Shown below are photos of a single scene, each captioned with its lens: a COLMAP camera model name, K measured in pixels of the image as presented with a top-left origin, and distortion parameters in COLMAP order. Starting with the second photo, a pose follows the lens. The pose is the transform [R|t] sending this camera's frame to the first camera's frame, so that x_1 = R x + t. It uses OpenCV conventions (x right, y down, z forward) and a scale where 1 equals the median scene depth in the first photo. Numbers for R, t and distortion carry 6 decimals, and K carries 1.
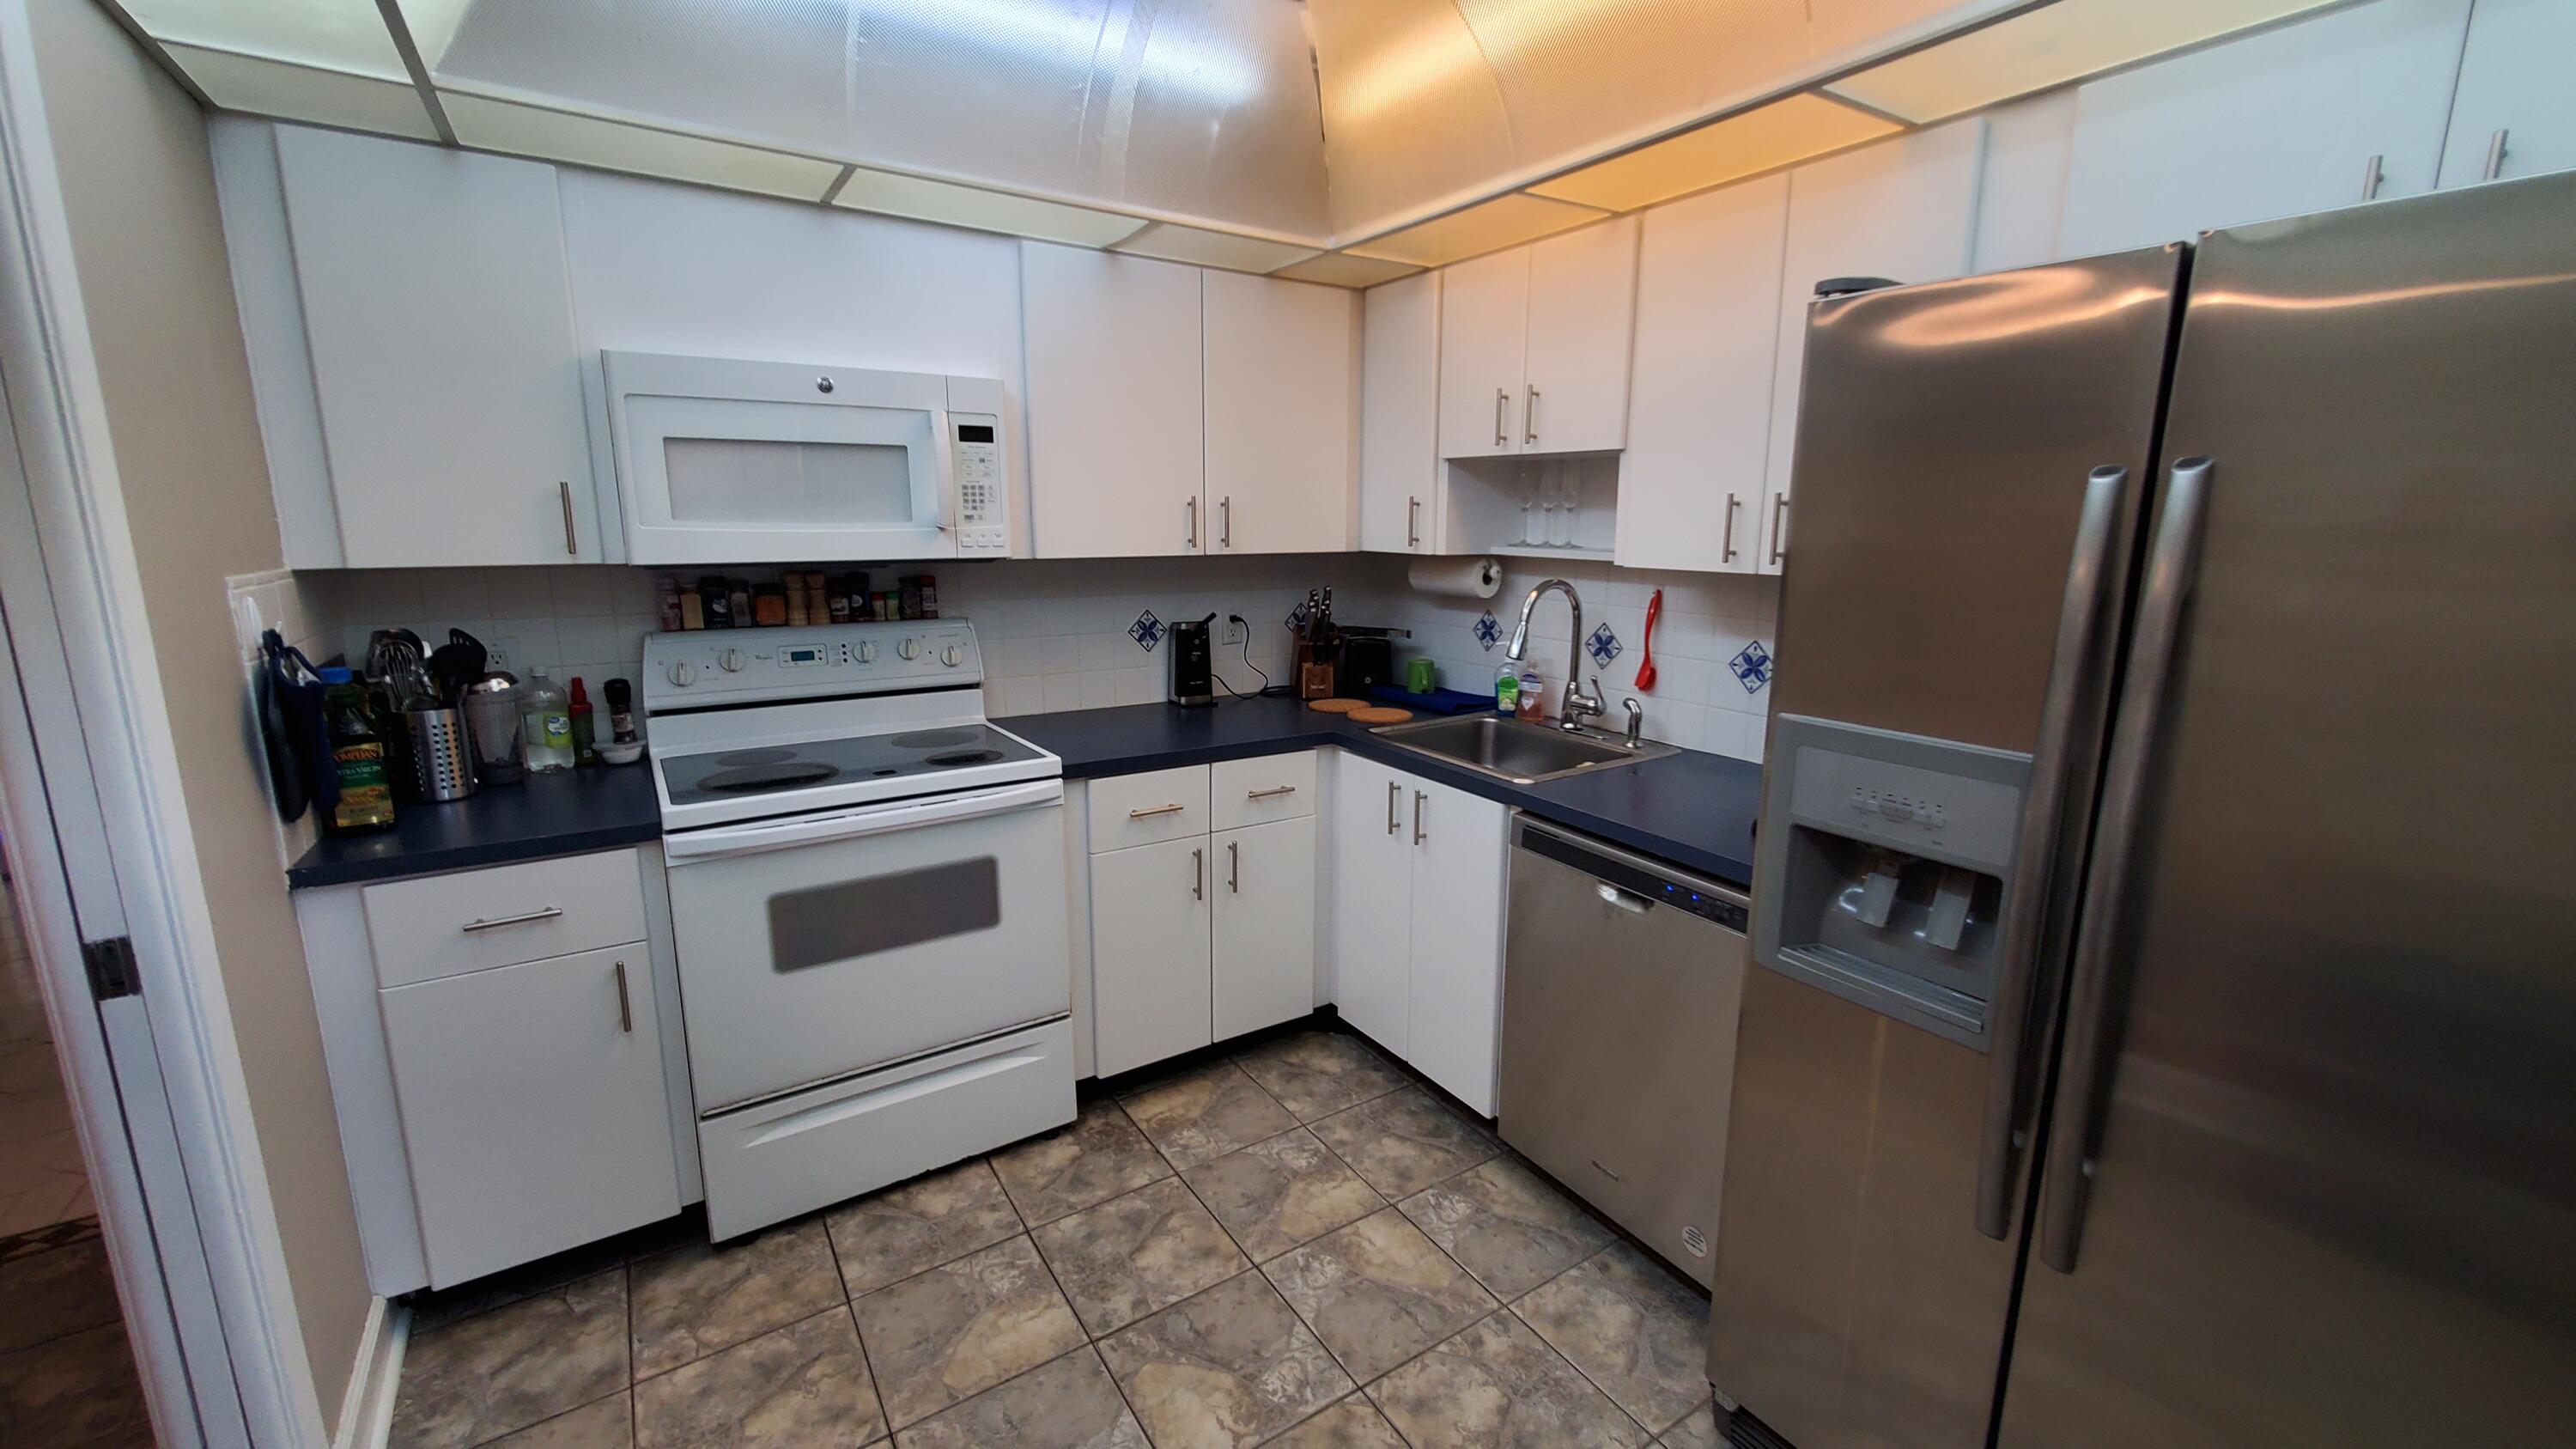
lens RADIAL K [[1034.9, 0, 1326.5], [0, 1034.9, 716.9], [0, 0, 1]] dist [-0.001708, -0.000513]
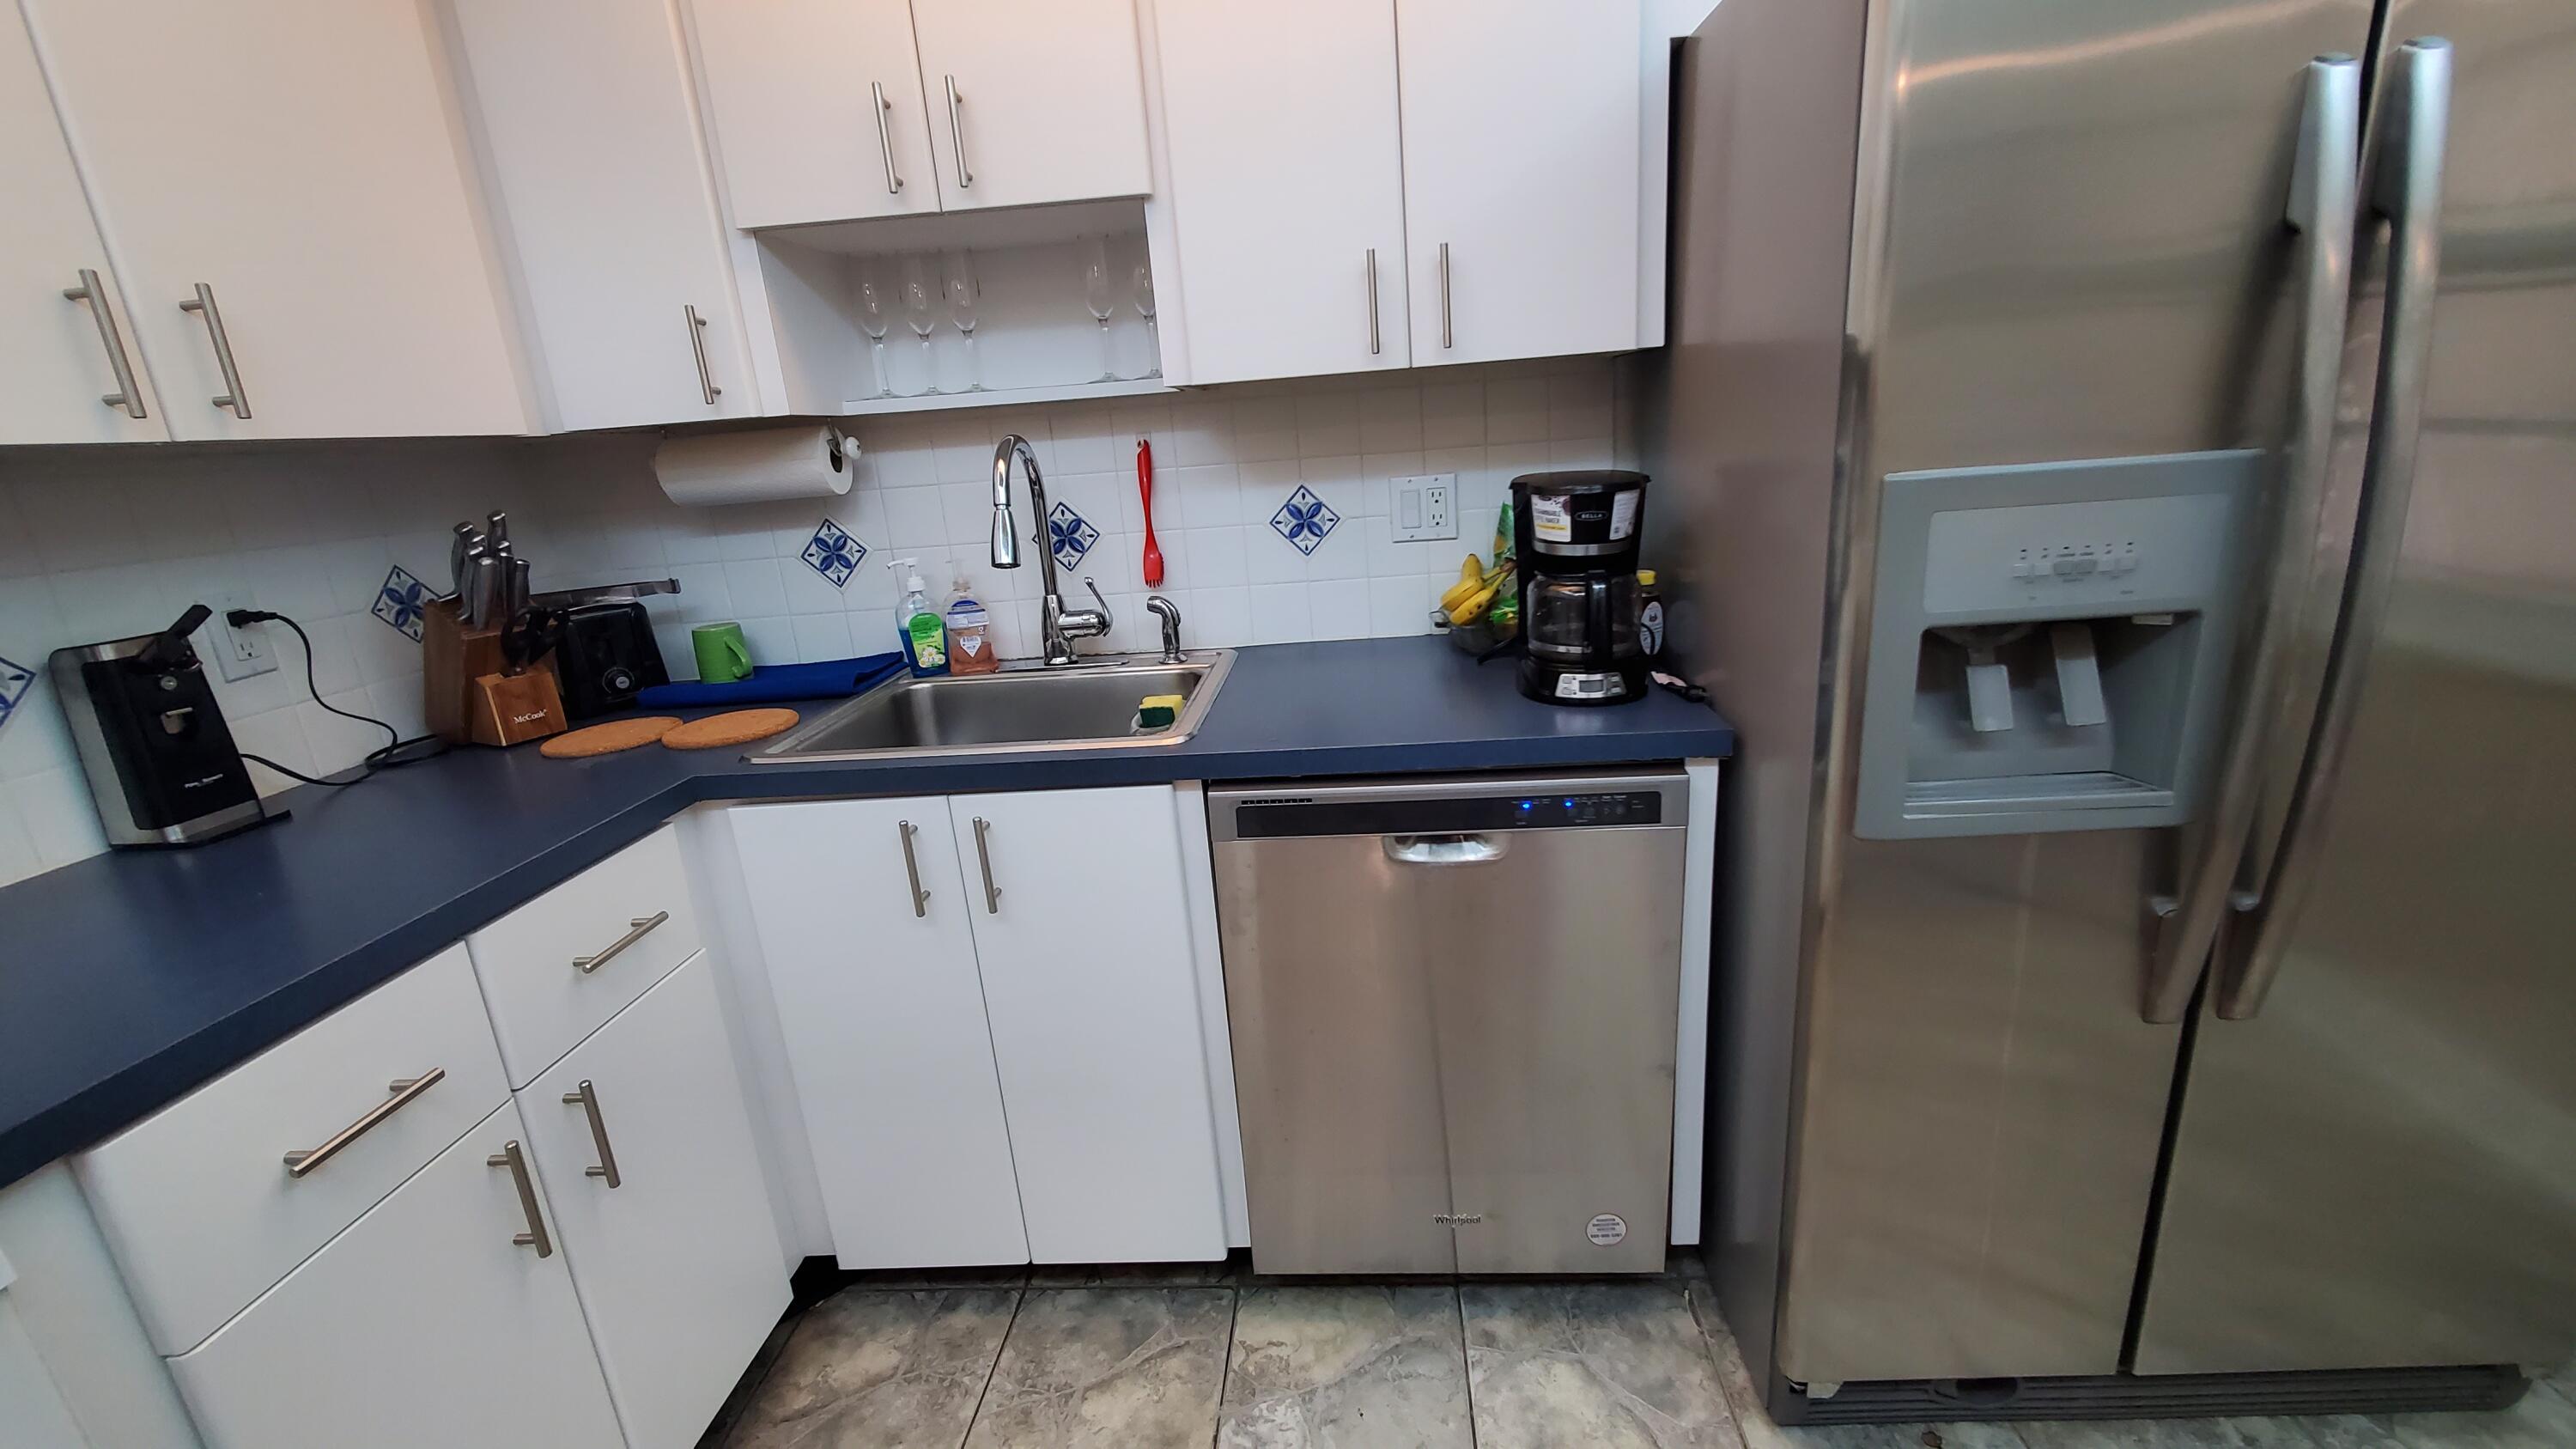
lens RADIAL K [[1034.9, 0, 1326.5], [0, 1034.9, 716.9], [0, 0, 1]] dist [-0.001708, -0.000513]
pose [[0.602970, -0.267091, 0.751724, -0.174898], [0.229603, 0.960520, 0.157109, -0.022047], [-0.764009, 0.077867, 0.640490, 0.445068]]
